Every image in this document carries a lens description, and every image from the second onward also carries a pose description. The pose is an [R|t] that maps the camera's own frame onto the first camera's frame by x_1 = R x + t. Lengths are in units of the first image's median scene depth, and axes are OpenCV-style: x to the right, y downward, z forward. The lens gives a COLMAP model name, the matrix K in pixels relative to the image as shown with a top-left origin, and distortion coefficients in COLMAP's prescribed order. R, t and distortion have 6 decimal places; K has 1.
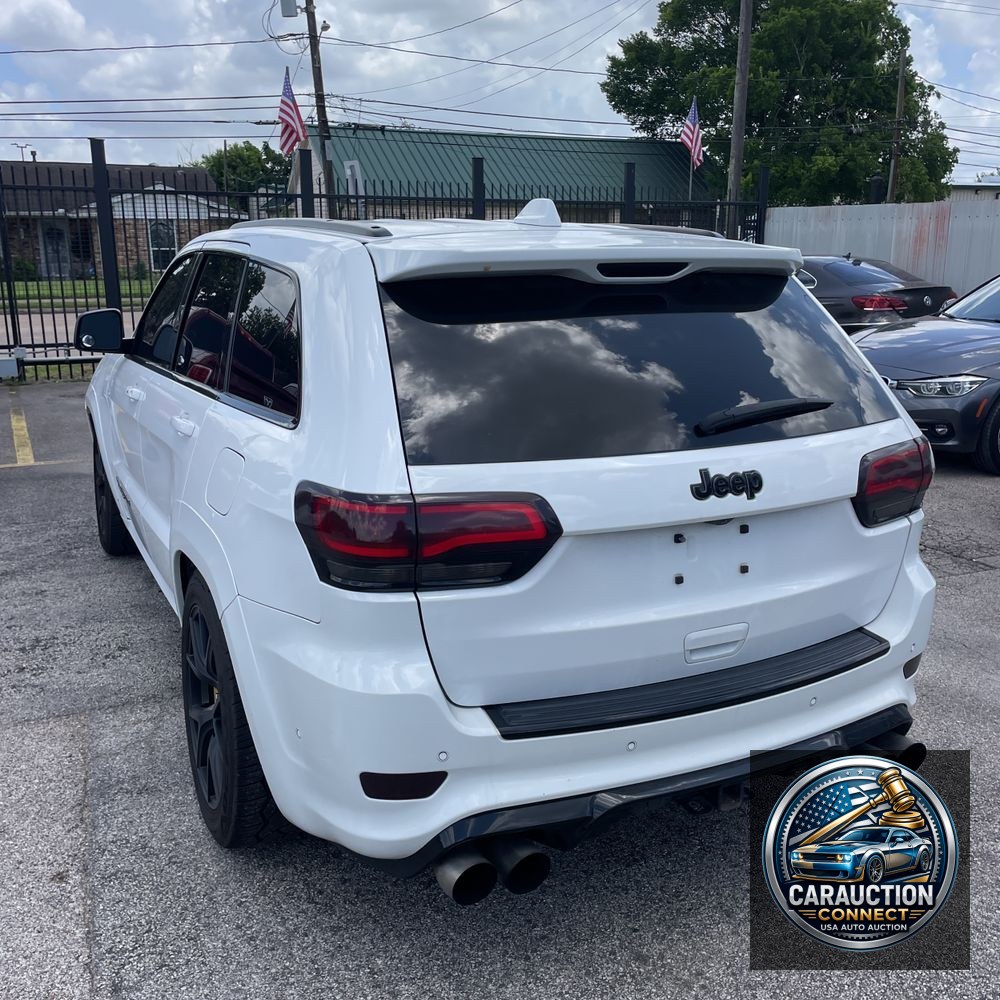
lens RADIAL K [[1000.9, 0, 509.4], [0, 1000.9, 498.3], [0, 0, 1]] dist [0.034444, 0.000000]
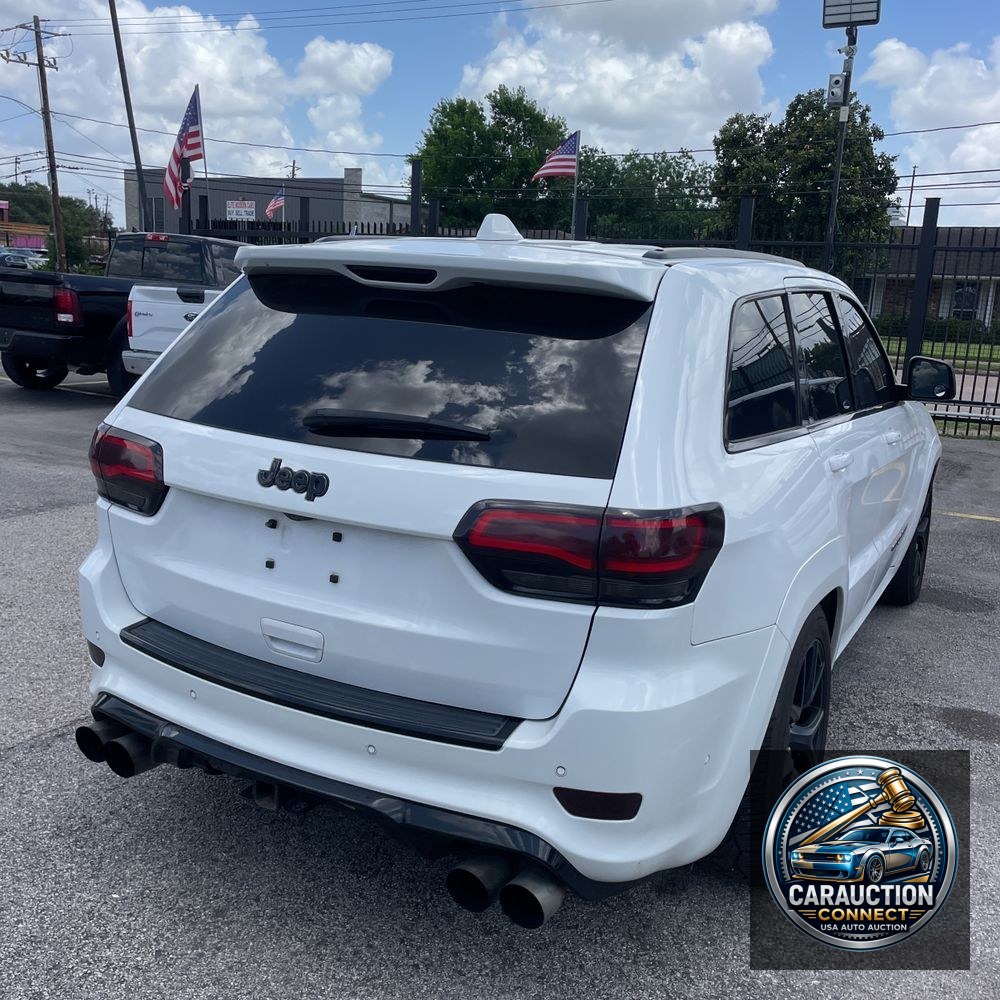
lens RADIAL K [[1000.9, 0, 499.6], [0, 1000.9, 500.6], [0, 0, 1]] dist [0.034444, 0.000000]
pose [[0.589171, 0.201251, -0.782544, 1.029986], [-0.248303, 0.966717, 0.061670, -0.097427], [0.768910, 0.157974, 0.619533, 0.497570]]
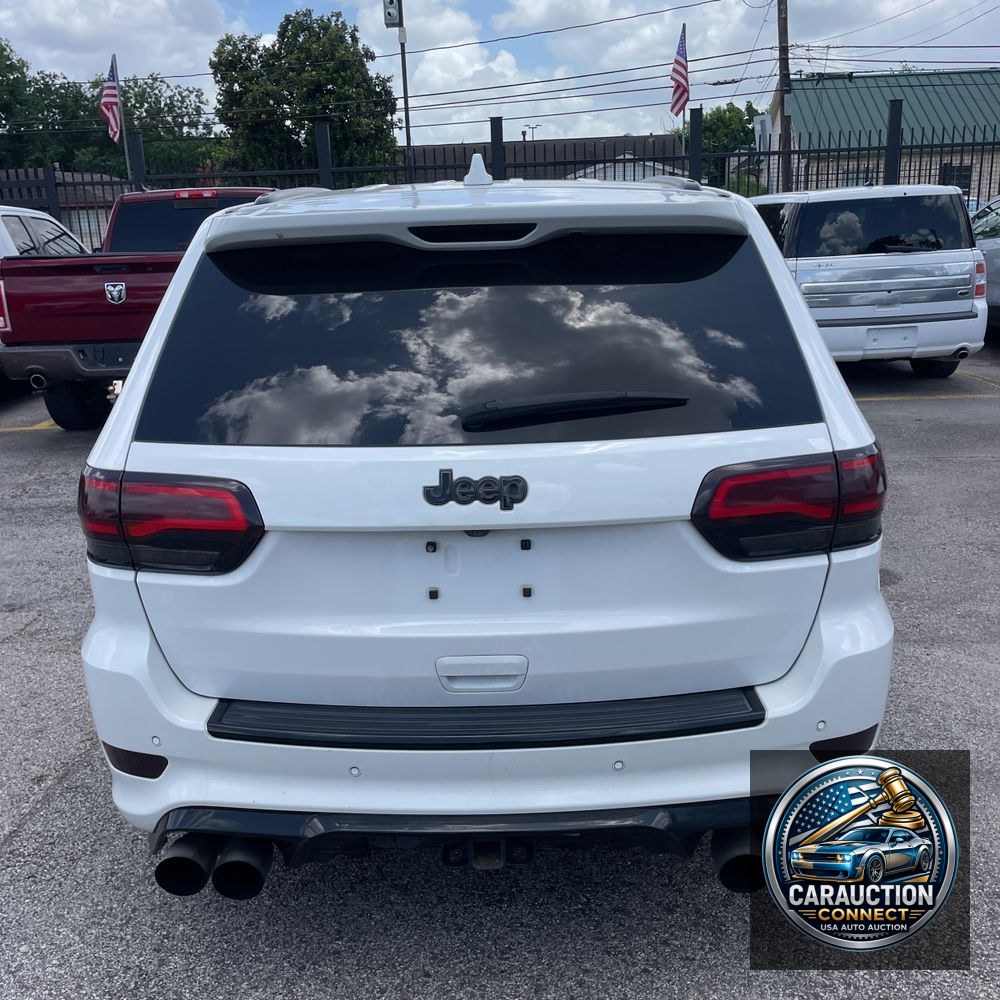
lens RADIAL K [[1000.9, 0, 499.4], [0, 1000.9, 497.3], [0, 0, 1]] dist [0.034444, 0.000000]
pose [[0.892409, 0.090626, -0.442032, 0.556764], [-0.075684, 0.995808, 0.051365, -0.047921], [0.444834, -0.012385, 0.895527, 0.234257]]
